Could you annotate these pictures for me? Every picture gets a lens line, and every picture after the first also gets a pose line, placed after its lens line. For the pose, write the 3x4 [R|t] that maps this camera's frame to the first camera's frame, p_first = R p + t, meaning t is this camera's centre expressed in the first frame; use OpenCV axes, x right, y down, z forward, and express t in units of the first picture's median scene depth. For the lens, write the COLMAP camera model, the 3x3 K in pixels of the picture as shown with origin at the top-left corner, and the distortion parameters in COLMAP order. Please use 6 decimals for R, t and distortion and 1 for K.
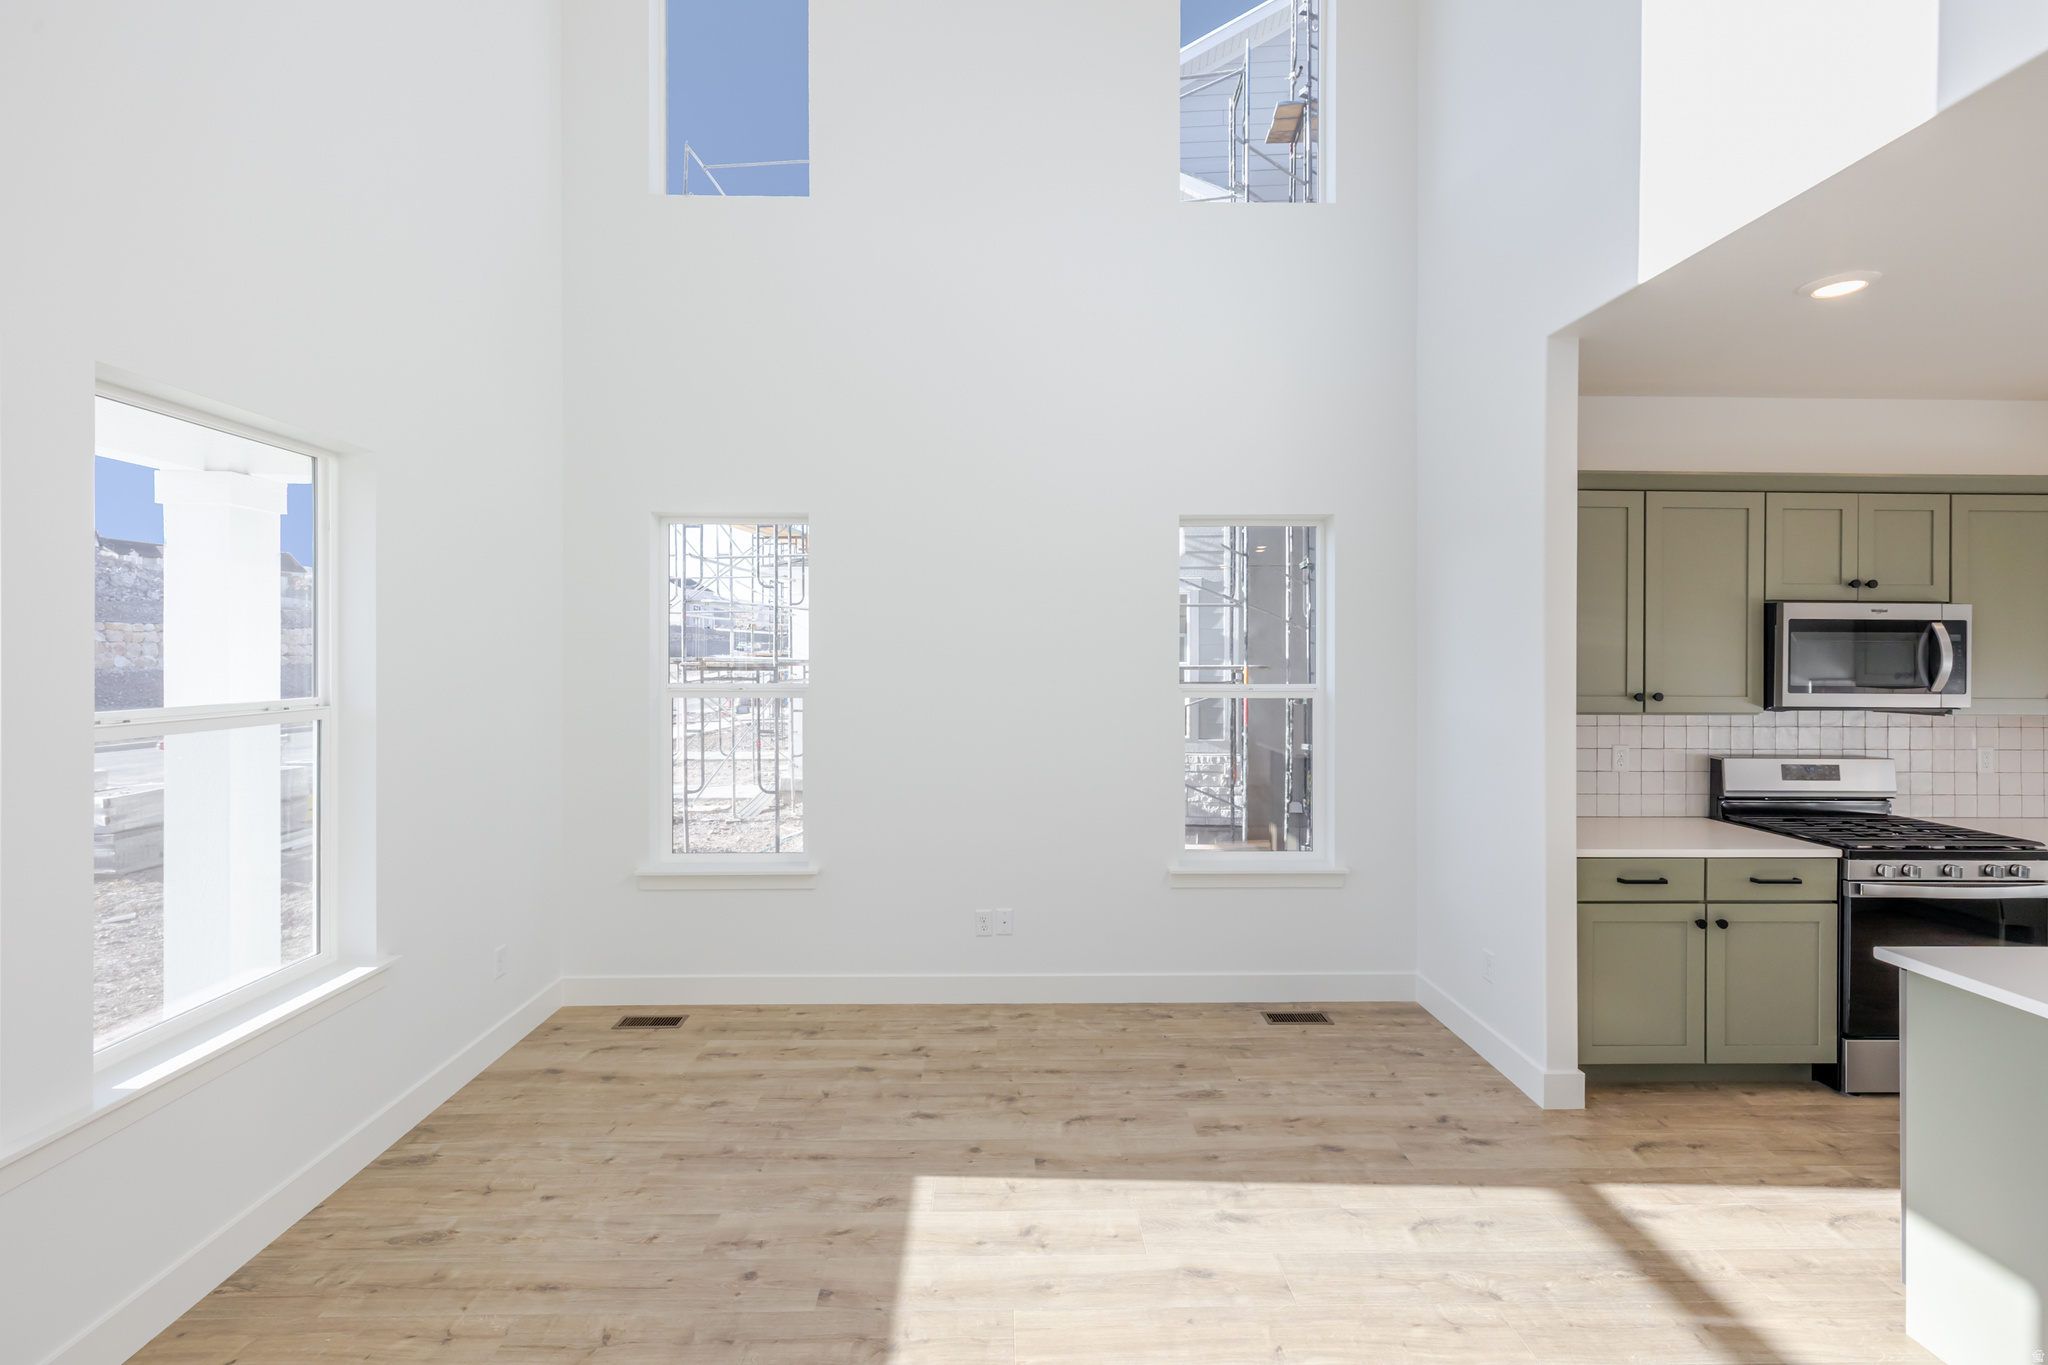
lens RADIAL K [[881.4, 0, 1019.2], [0, 881.4, 662.9], [0, 0, 1]] dist [0.003132, 0.000427]
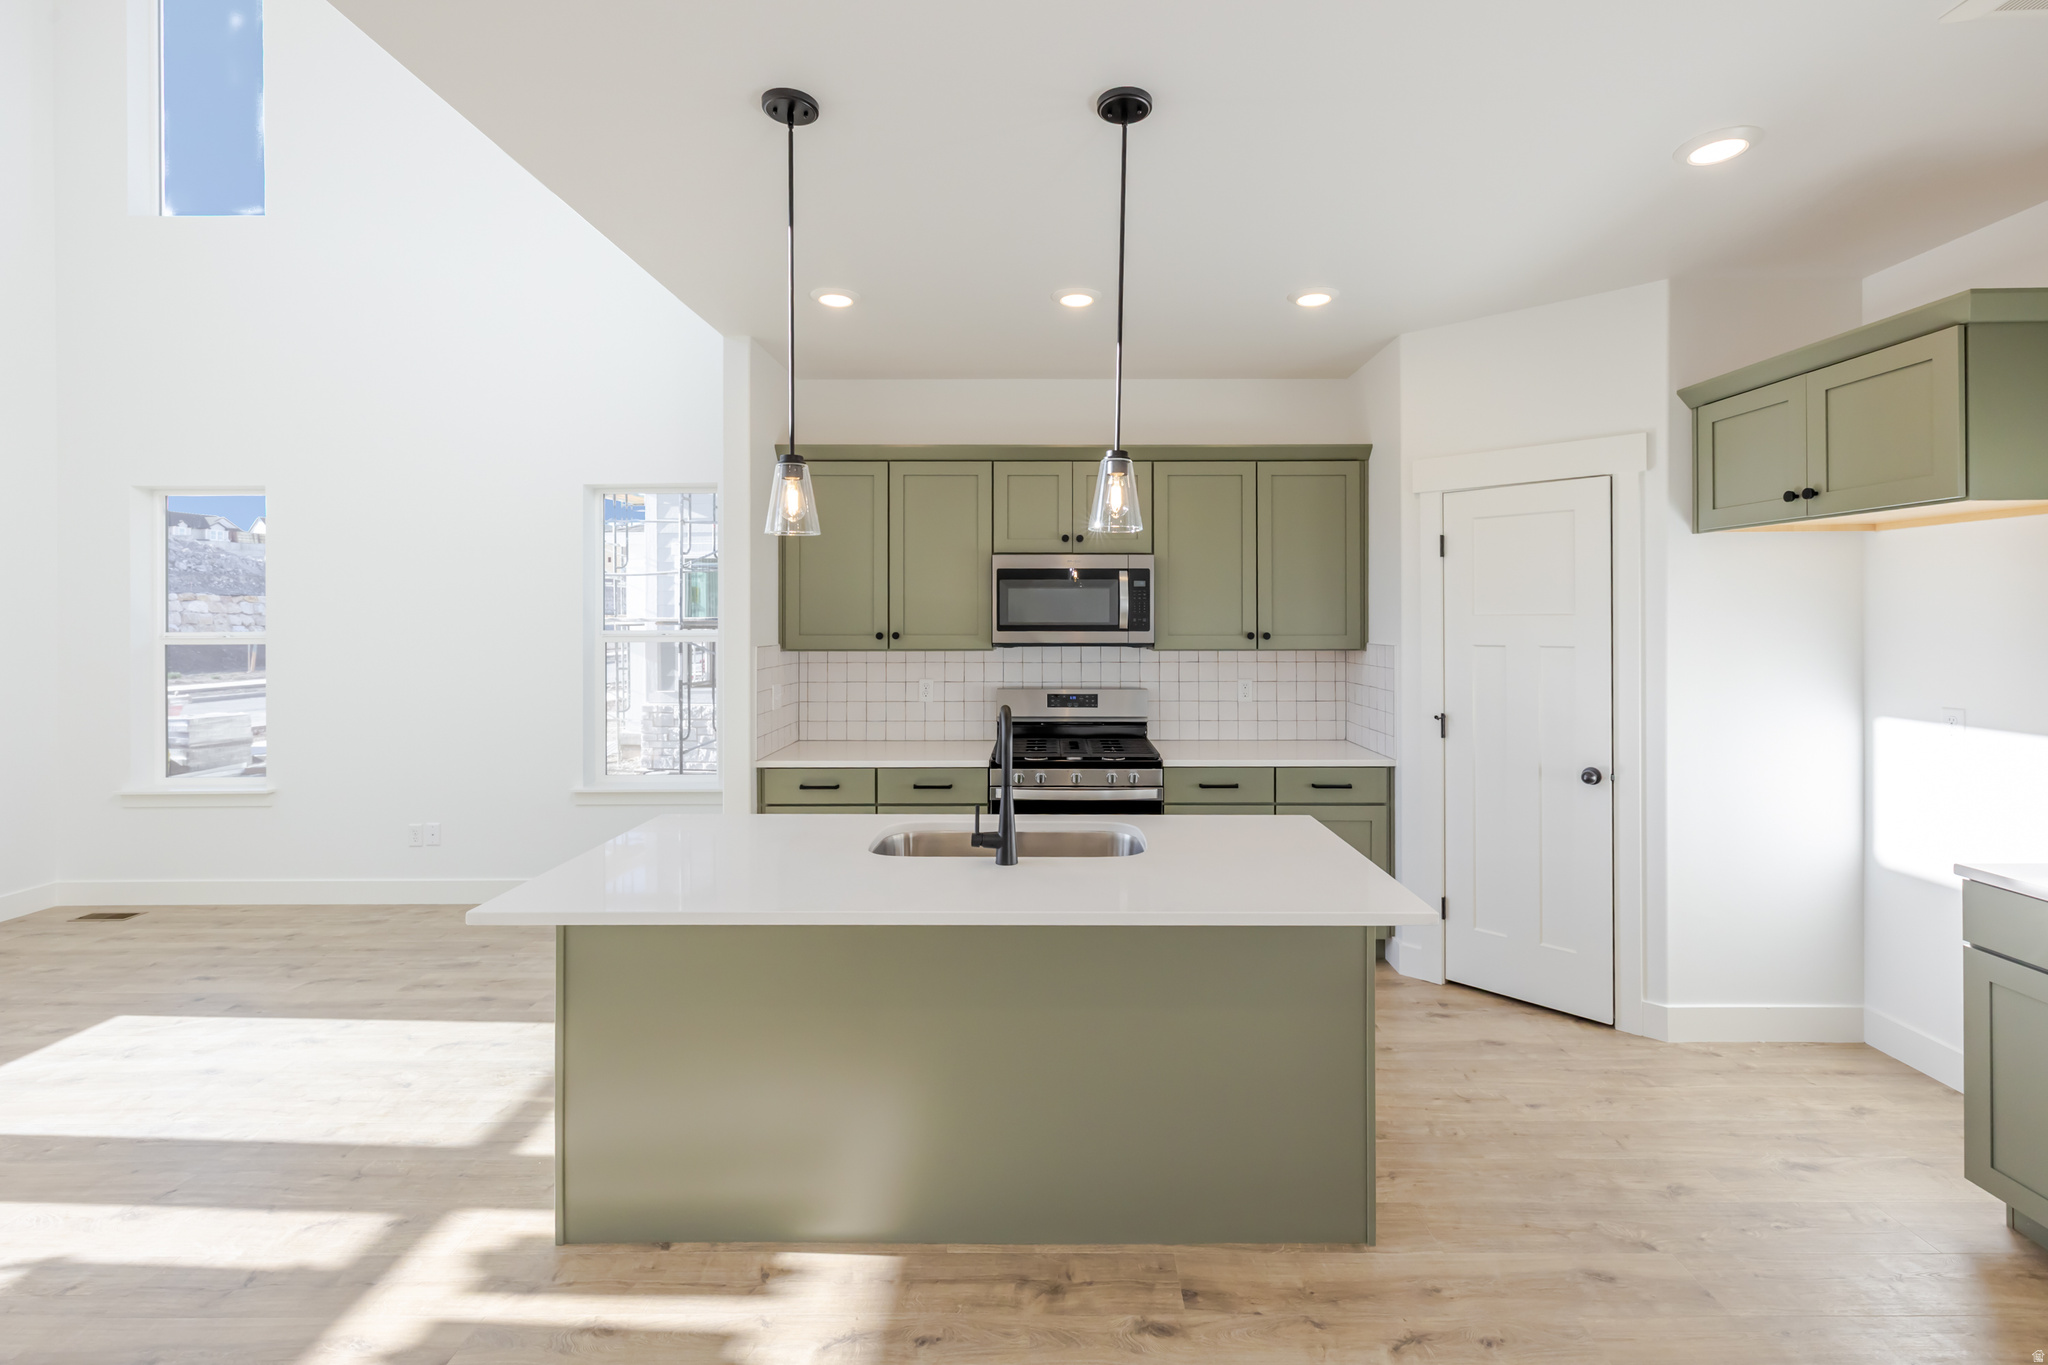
lens RADIAL K [[887.8, 0, 1059.4], [0, 887.8, 622.8], [0, 0, 1]] dist [-0.000707, -0.000009]
pose [[0.999817, -0.006860, -0.017854, 1.045242], [0.006765, 0.999963, -0.005347, 0.031345], [0.017890, 0.005225, 0.999826, -0.203885]]
